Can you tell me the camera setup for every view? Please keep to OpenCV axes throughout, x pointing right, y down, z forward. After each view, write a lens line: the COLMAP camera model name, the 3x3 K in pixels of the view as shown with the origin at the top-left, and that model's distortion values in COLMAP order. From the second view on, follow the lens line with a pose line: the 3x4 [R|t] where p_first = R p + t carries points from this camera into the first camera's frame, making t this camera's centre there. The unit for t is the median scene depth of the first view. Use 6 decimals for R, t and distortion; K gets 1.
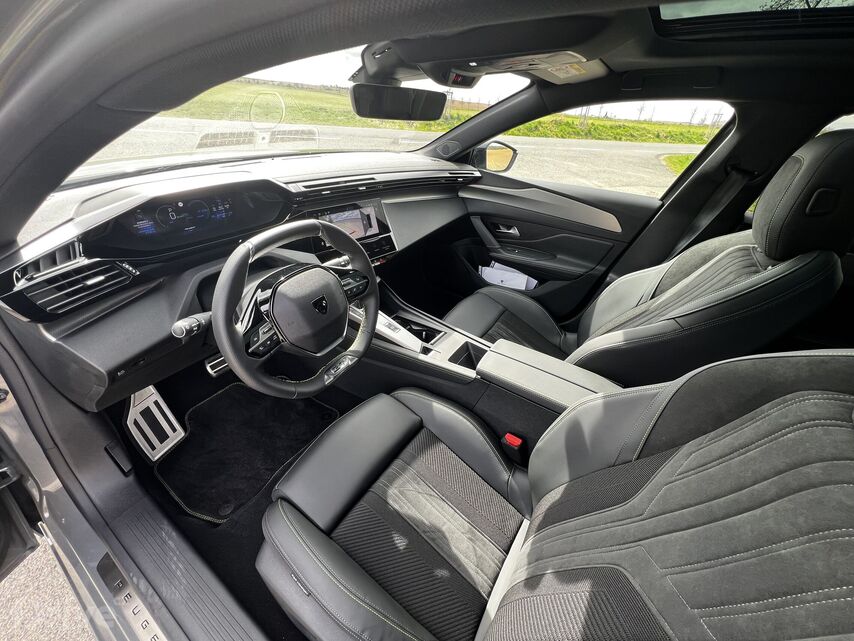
lens RADIAL K [[343.5, 0, 425.7], [0, 343.5, 318.8], [0, 0, 1]] dist [-0.000165, -0.000921]
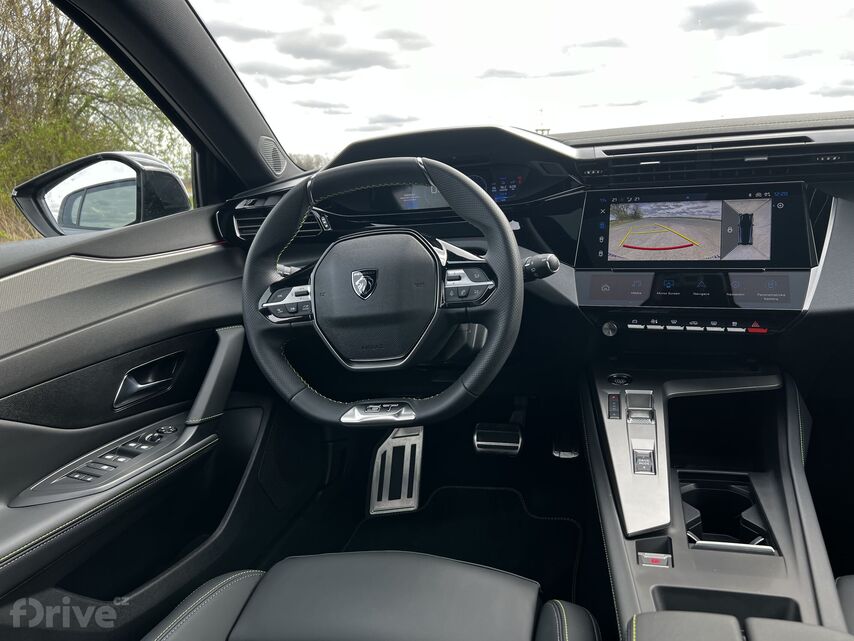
lens RADIAL K [[654.0, 0, 432.8], [0, 654.0, 315.9], [0, 0, 1]] dist [0.034655, -0.046905]
pose [[0.294252, 0.130884, -0.946723, 0.503553], [-0.425291, 0.905029, -0.007066, -0.017275], [0.855887, 0.404712, 0.321971, 0.448032]]
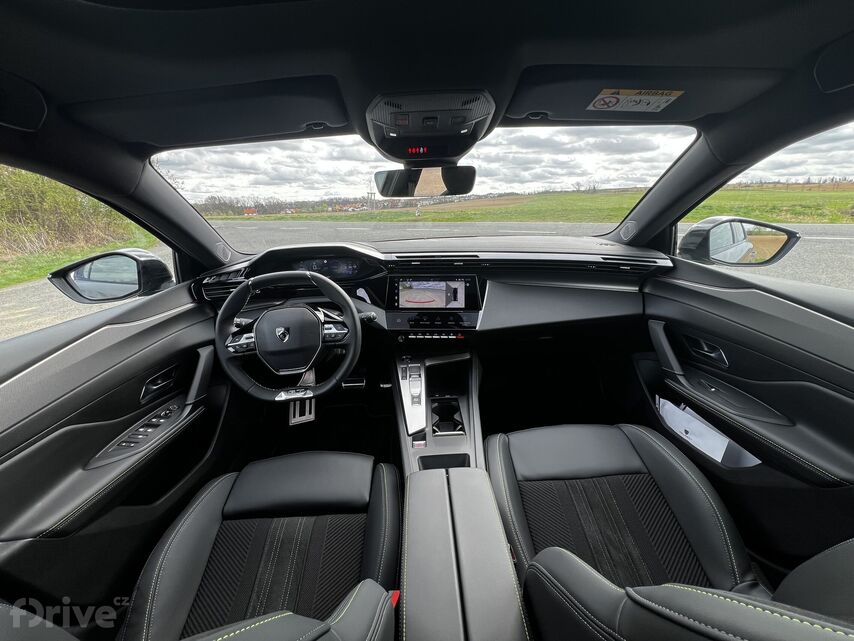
lens RADIAL K [[343.5, 0, 425.7], [0, 343.5, 318.8], [0, 0, 1]] dist [-0.000165, -0.000921]
pose [[0.573528, 0.181797, -0.798759, 0.597155], [-0.375324, 0.925017, -0.058958, -0.126906], [0.728147, 0.333607, 0.598756, 0.359666]]
